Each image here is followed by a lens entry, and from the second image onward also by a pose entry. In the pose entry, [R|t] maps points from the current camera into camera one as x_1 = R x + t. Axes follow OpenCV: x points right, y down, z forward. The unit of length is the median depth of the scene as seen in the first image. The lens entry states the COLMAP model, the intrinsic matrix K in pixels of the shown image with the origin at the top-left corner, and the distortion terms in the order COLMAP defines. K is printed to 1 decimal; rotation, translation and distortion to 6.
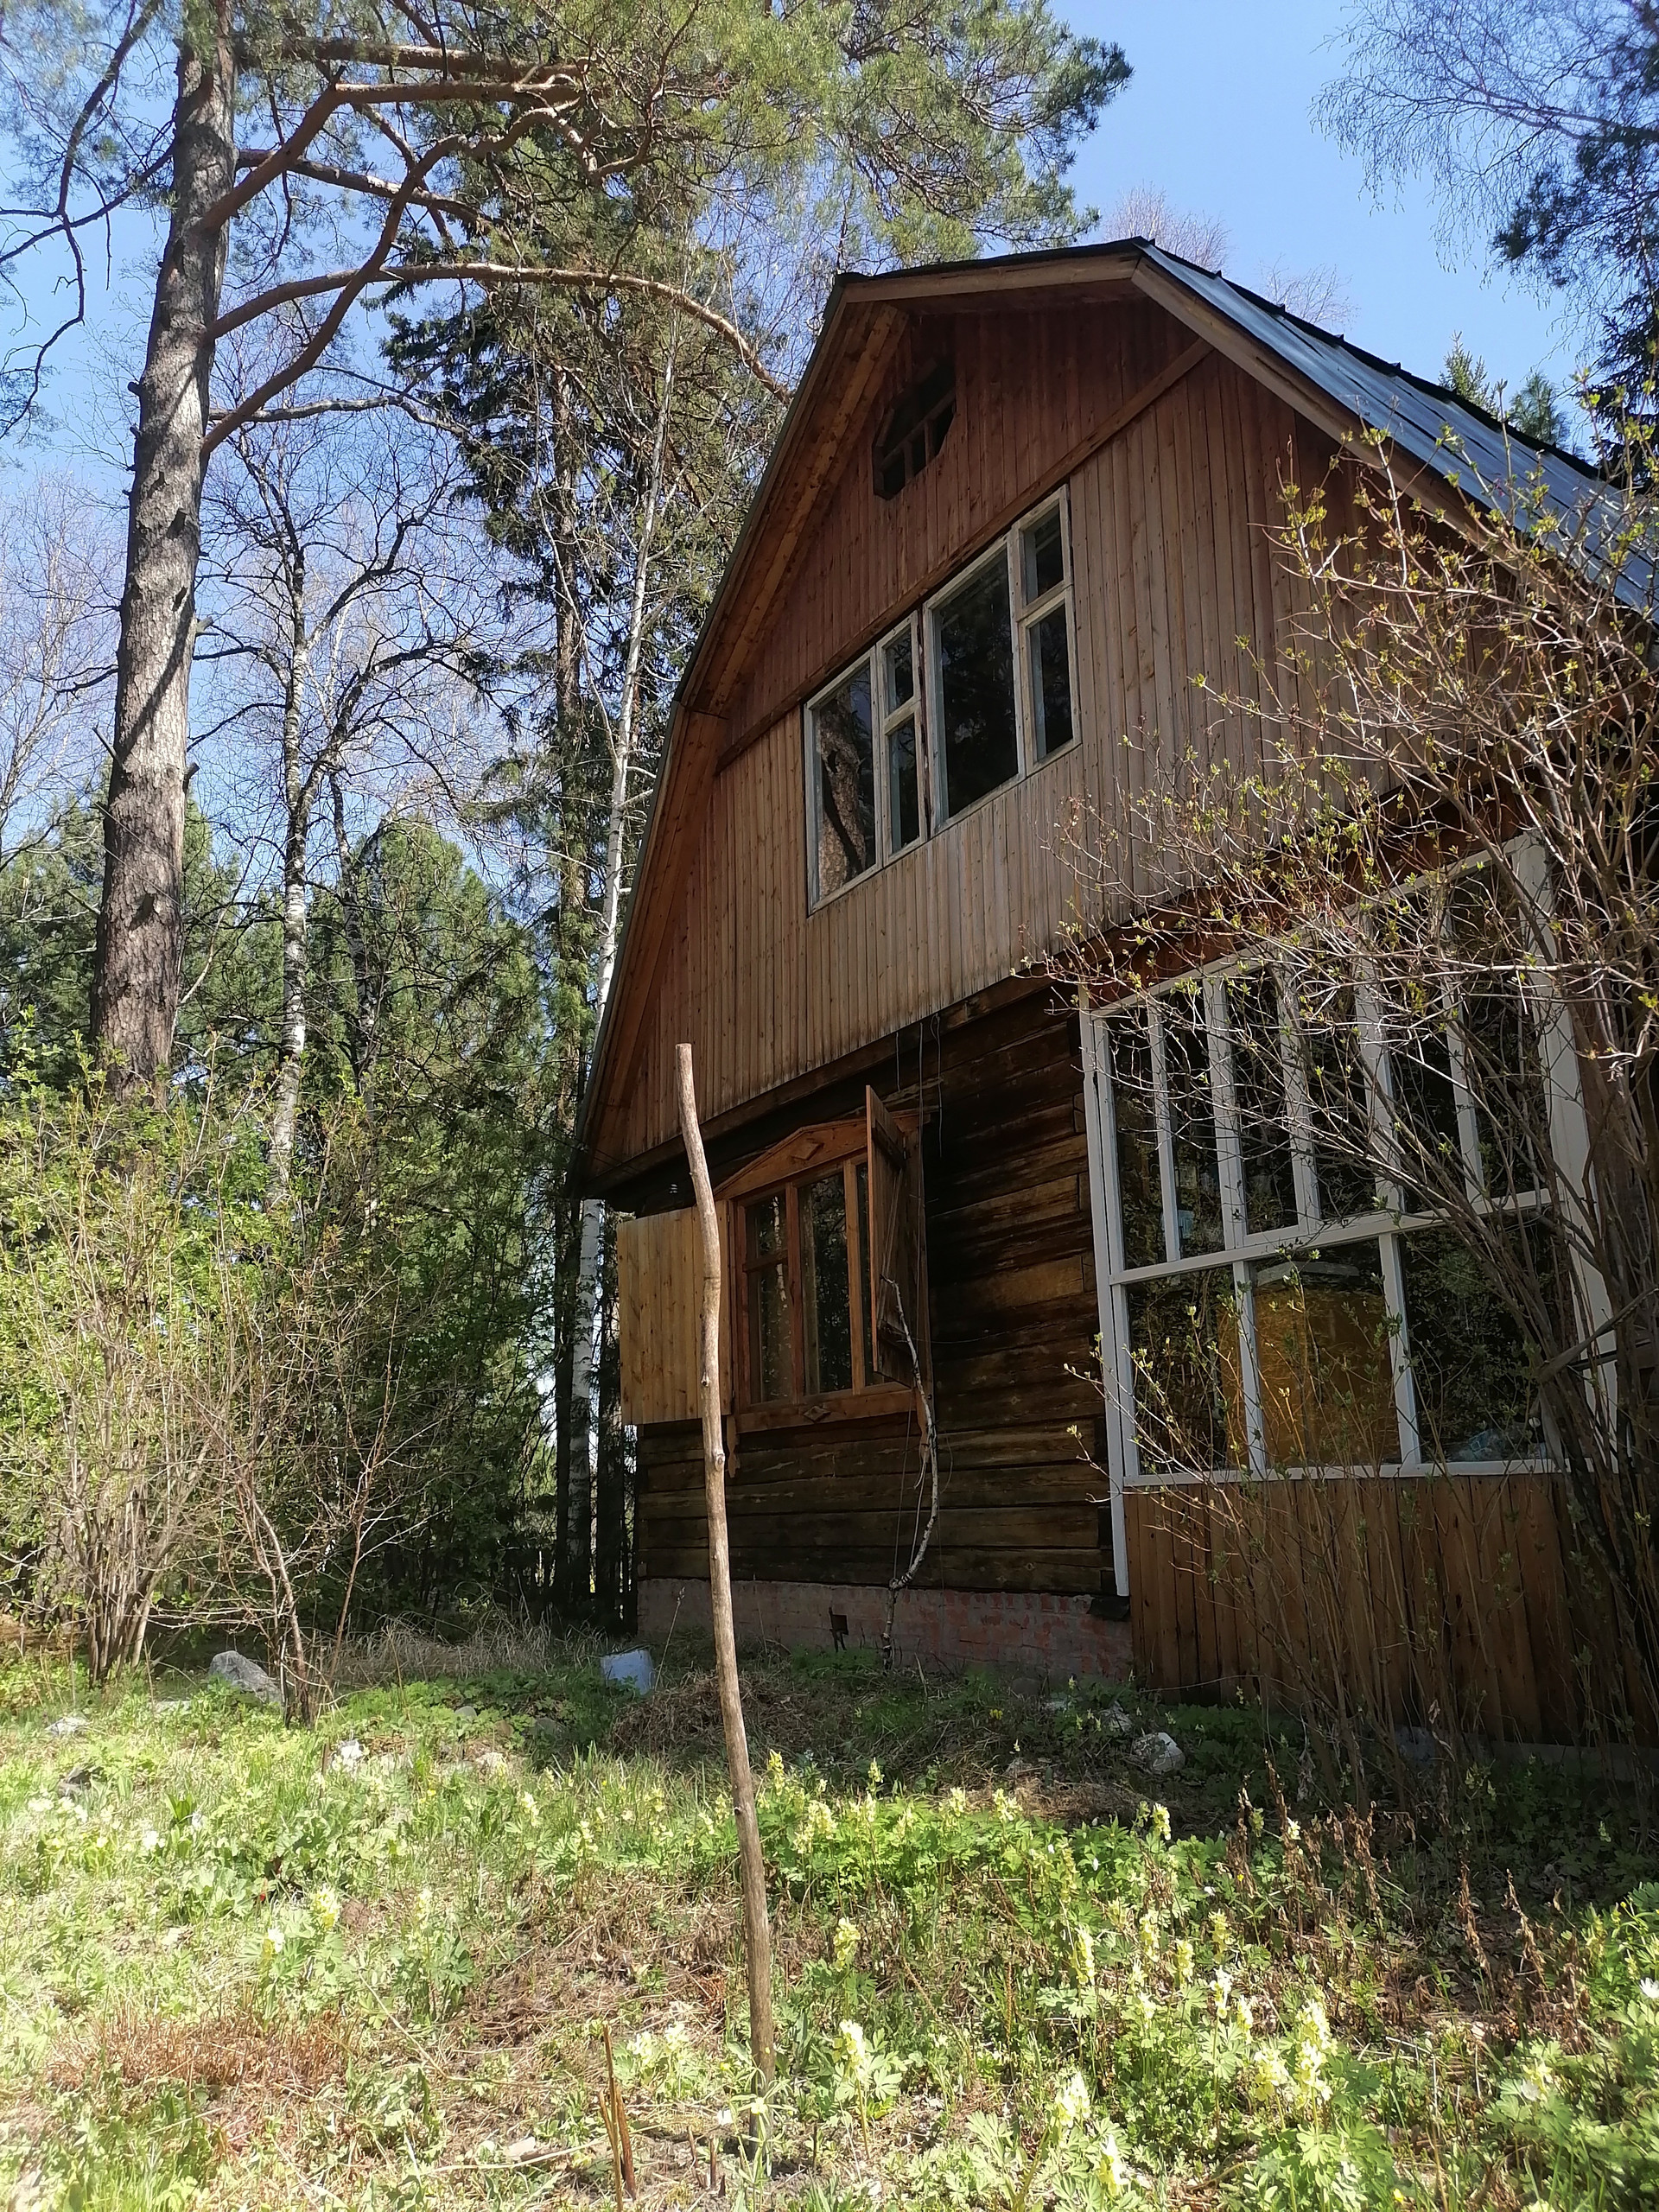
lens RADIAL K [[1670.5, 0, 825.7], [0, 1670.5, 1101.2], [0, 0, 1]] dist [0.024206, 0.000898]
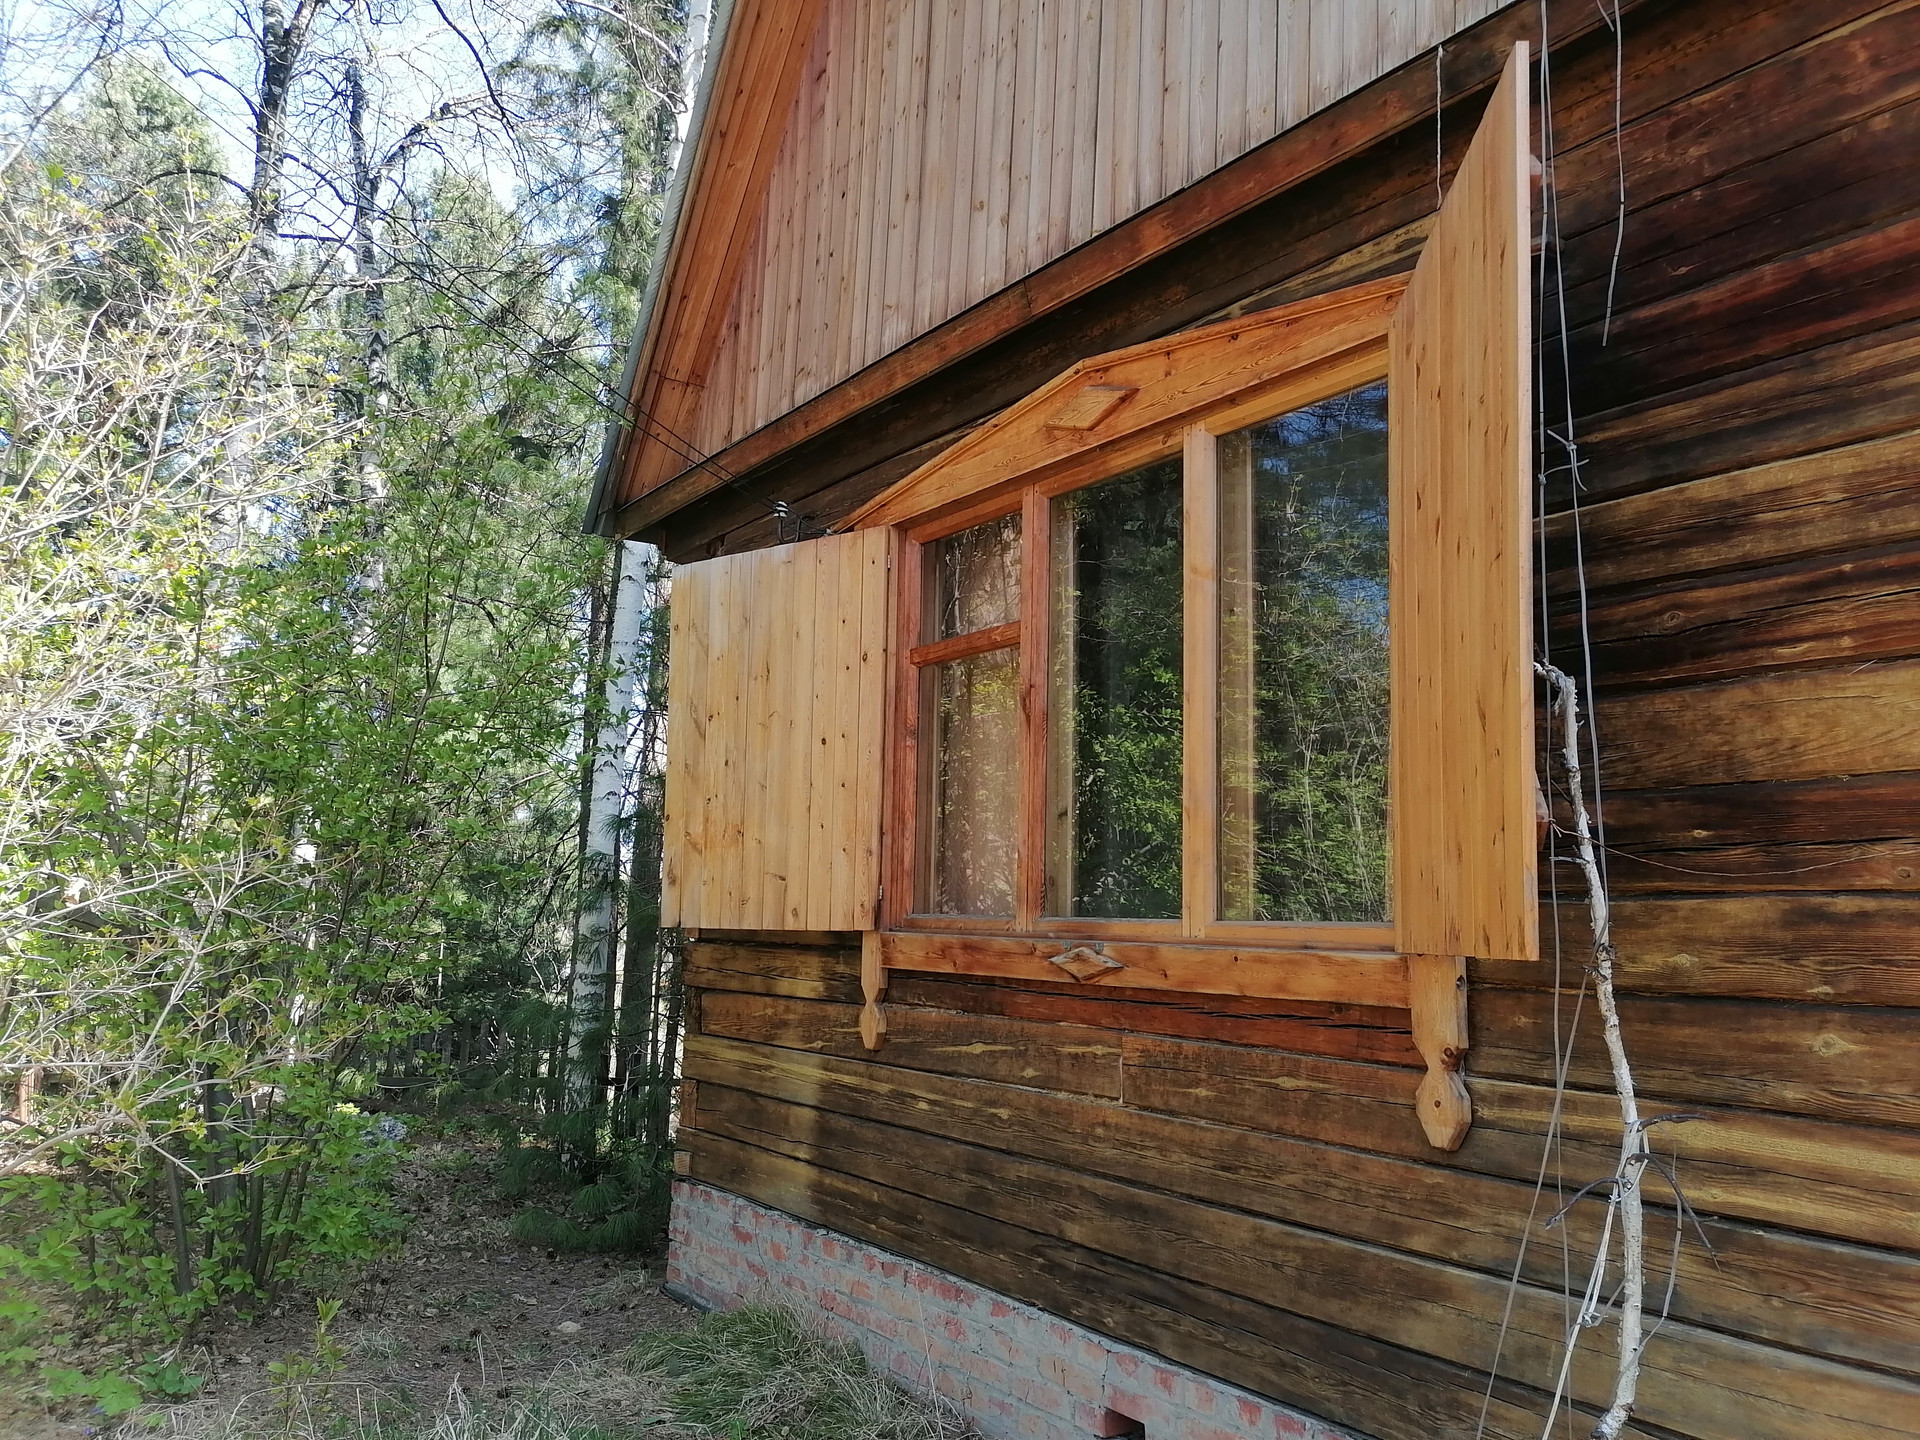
lens RADIAL K [[1450.0, 0, 967.1], [0, 1450.0, 723.5], [0, 0, 1]] dist [0.024206, 0.000898]
pose [[0.994133, 0.069567, 0.082822, -0.073230], [-0.077961, 0.991638, 0.102845, 0.077492], [-0.074975, -0.108699, 0.991243, 0.580937]]
